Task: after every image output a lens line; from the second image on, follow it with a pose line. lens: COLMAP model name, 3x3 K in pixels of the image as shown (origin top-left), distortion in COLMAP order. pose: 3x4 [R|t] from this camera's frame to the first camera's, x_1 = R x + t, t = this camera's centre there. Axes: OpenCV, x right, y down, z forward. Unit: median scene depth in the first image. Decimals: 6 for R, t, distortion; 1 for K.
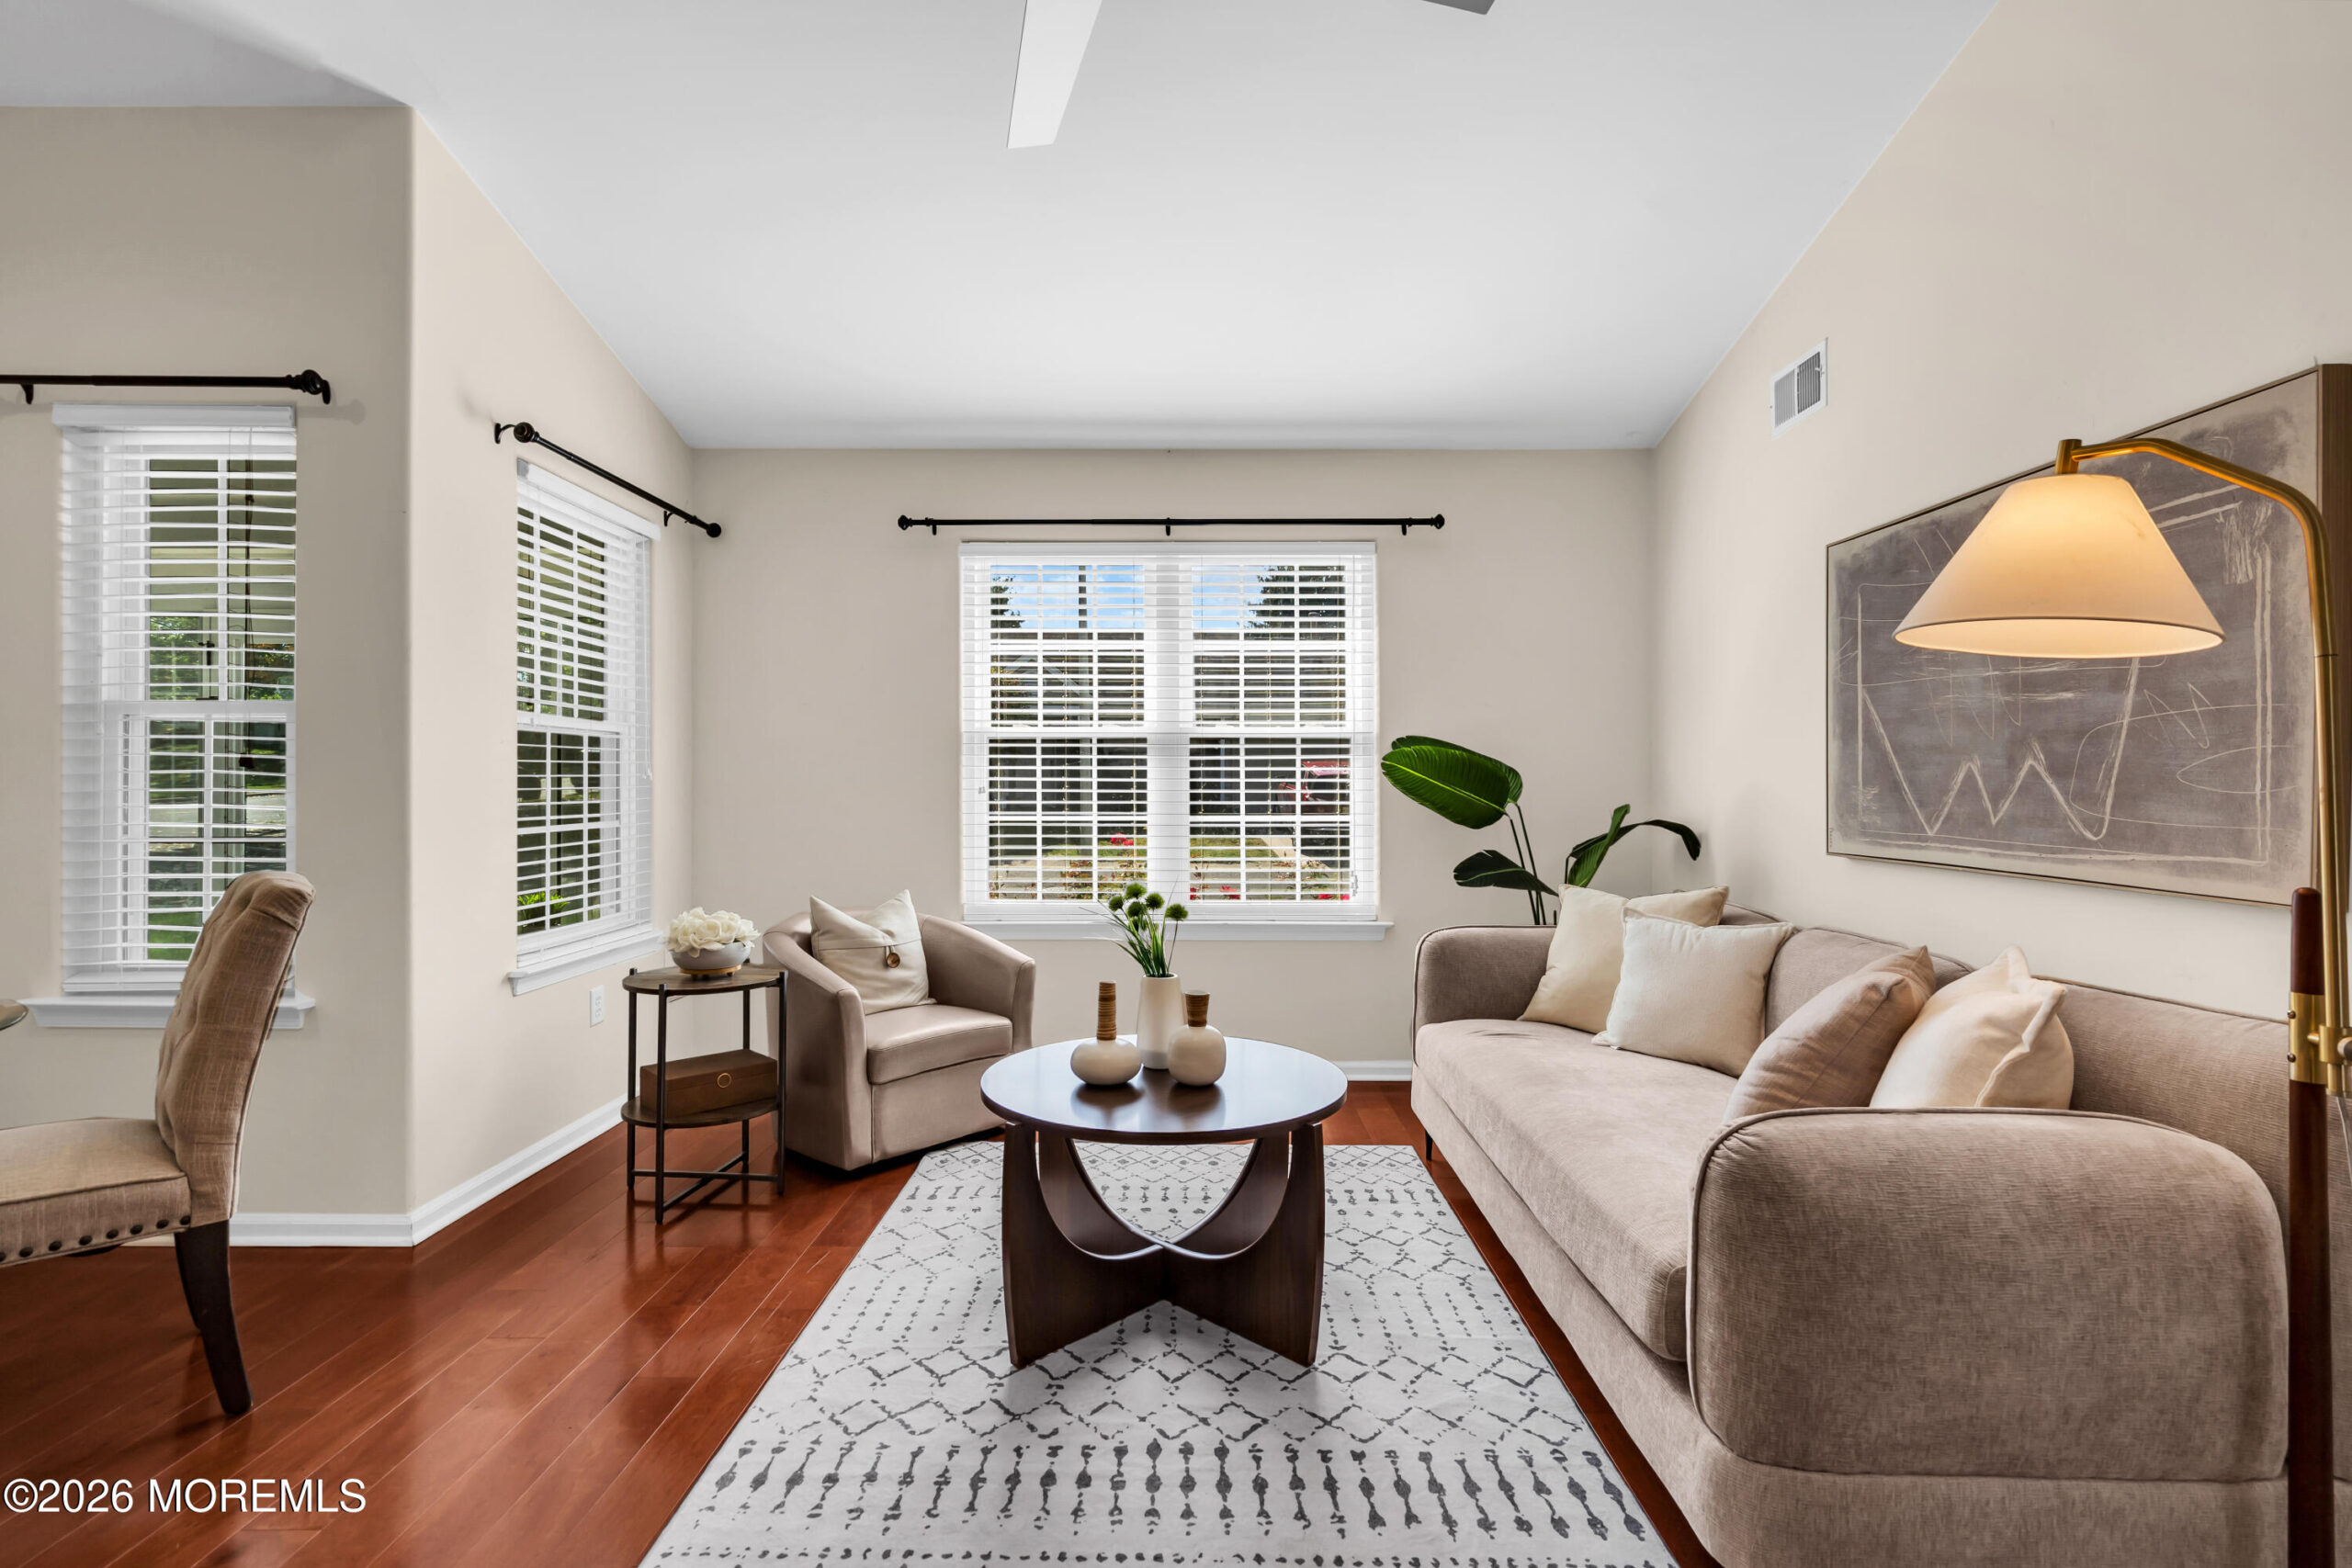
lens RADIAL K [[1066.0, 0, 1181.7], [0, 1066.0, 786.7], [0, 0, 1]] dist [-0.001780, 0.003827]
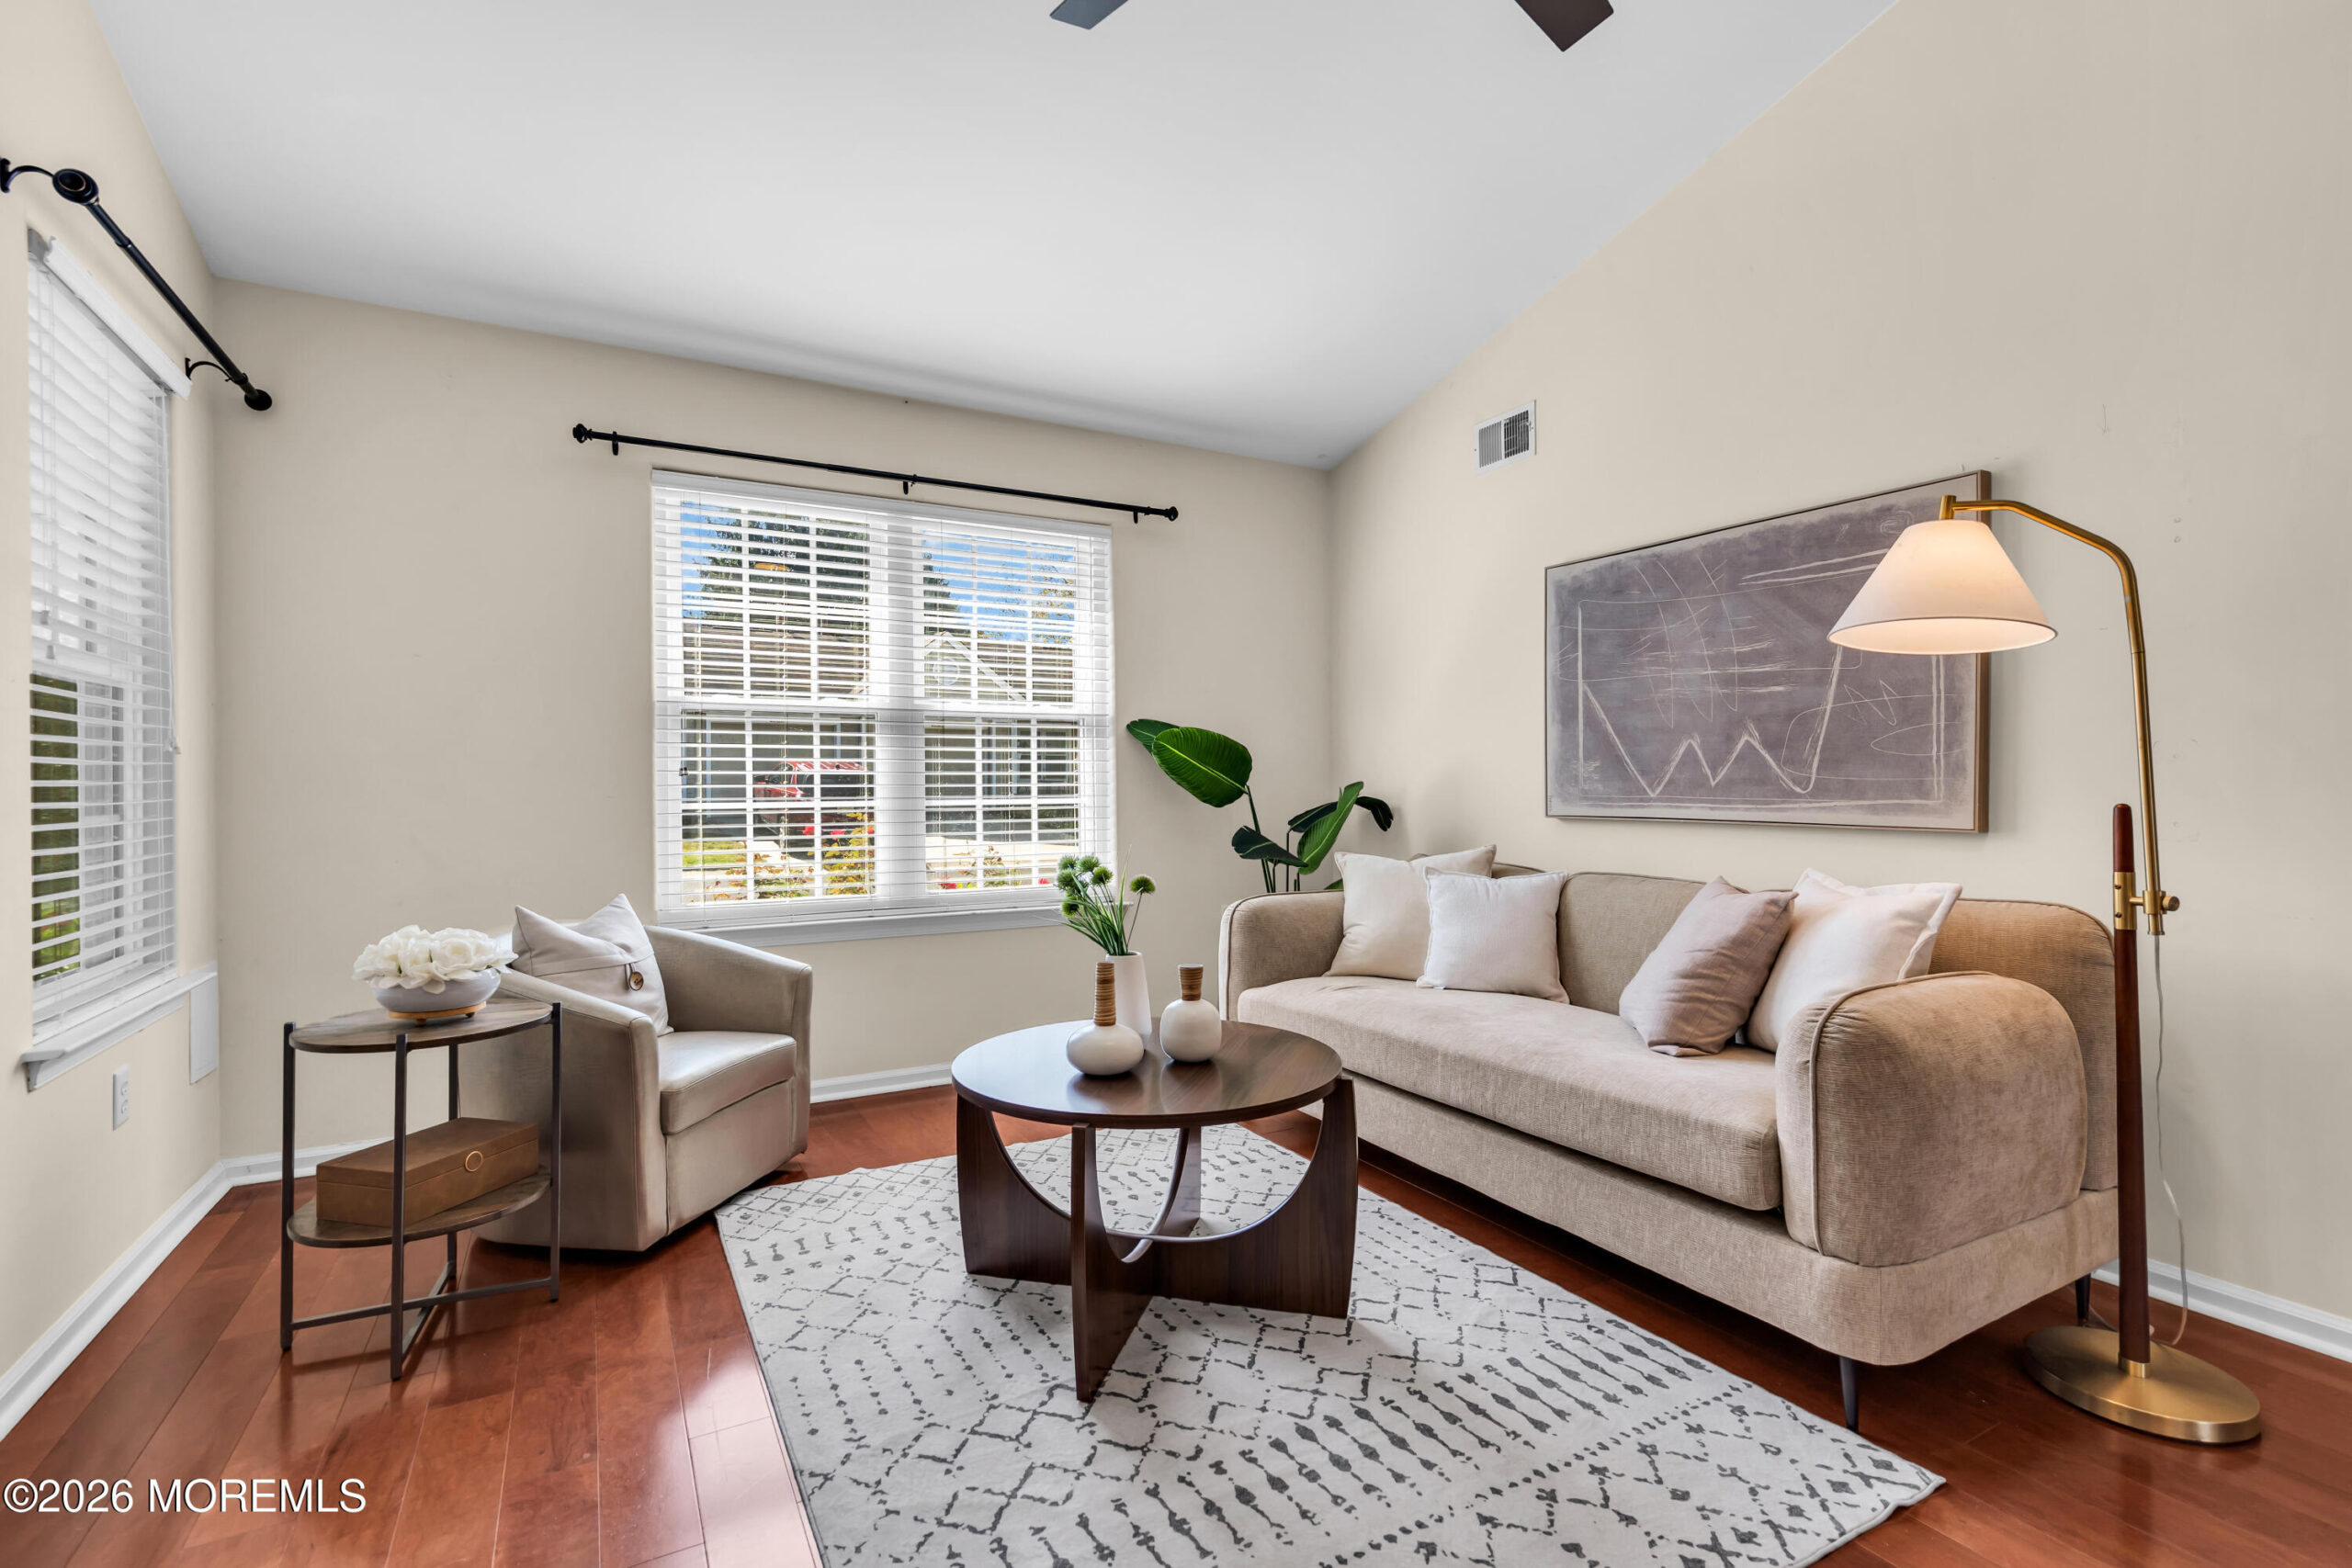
lens RADIAL K [[1066.0, 0, 1173.9], [0, 1066.0, 778.2], [0, 0, 1]] dist [-0.001780, 0.003827]
pose [[0.870210, -0.001540, 0.492679, -0.390414], [0.006162, 0.999951, -0.007759, 0.026223], [-0.492643, 0.009788, 0.870176, 0.142600]]
